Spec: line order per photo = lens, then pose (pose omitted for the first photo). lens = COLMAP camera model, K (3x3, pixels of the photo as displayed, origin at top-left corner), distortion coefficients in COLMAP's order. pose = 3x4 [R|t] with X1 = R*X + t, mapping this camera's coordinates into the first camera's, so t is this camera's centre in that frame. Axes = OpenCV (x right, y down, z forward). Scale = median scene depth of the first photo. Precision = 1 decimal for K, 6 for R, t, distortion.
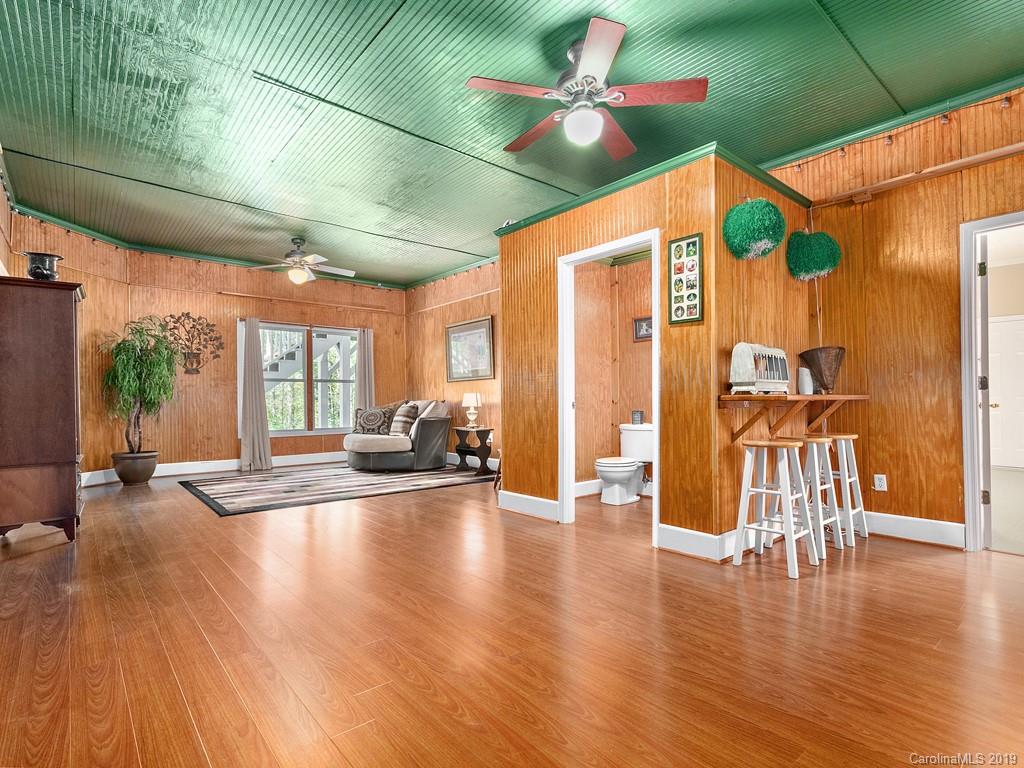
lens RADIAL K [[520.5, 0, 516.2], [0, 520.5, 395.9], [0, 0, 1]] dist [0.014794, 0.000853]
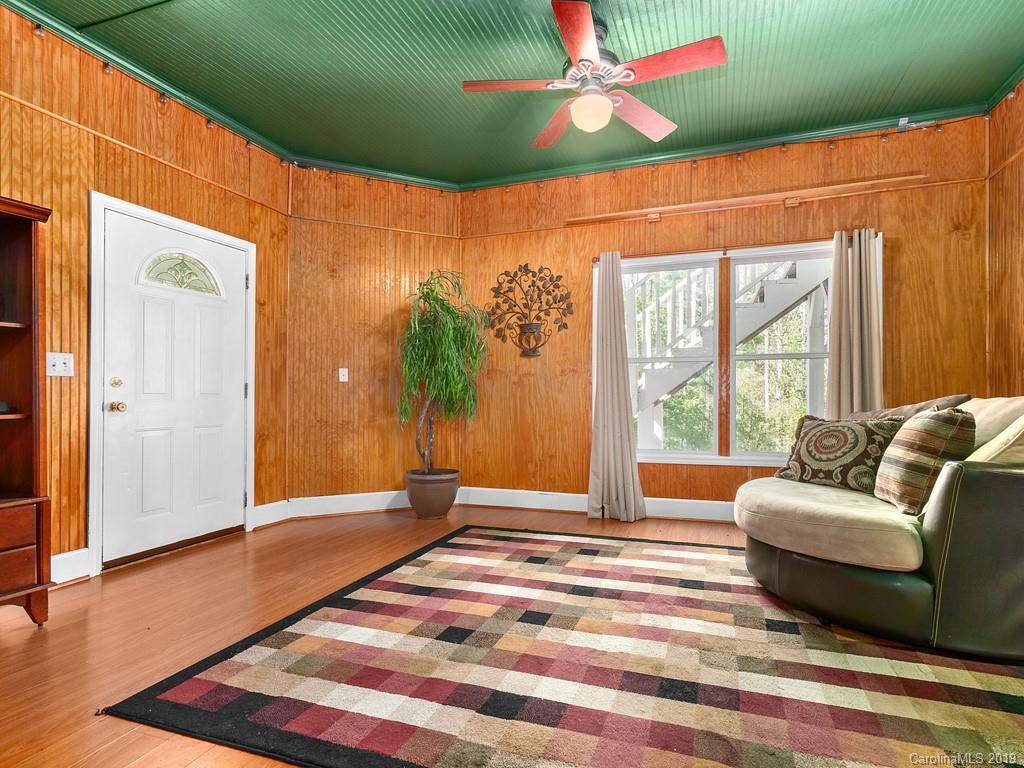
lens RADIAL K [[520.5, 0, 516.2], [0, 520.5, 395.9], [0, 0, 1]] dist [0.014794, 0.000853]
pose [[0.493486, -0.000087, -0.869754, -0.057898], [0.010106, 0.999933, 0.005634, 0.003525], [0.869695, -0.011570, 0.493454, 0.644674]]
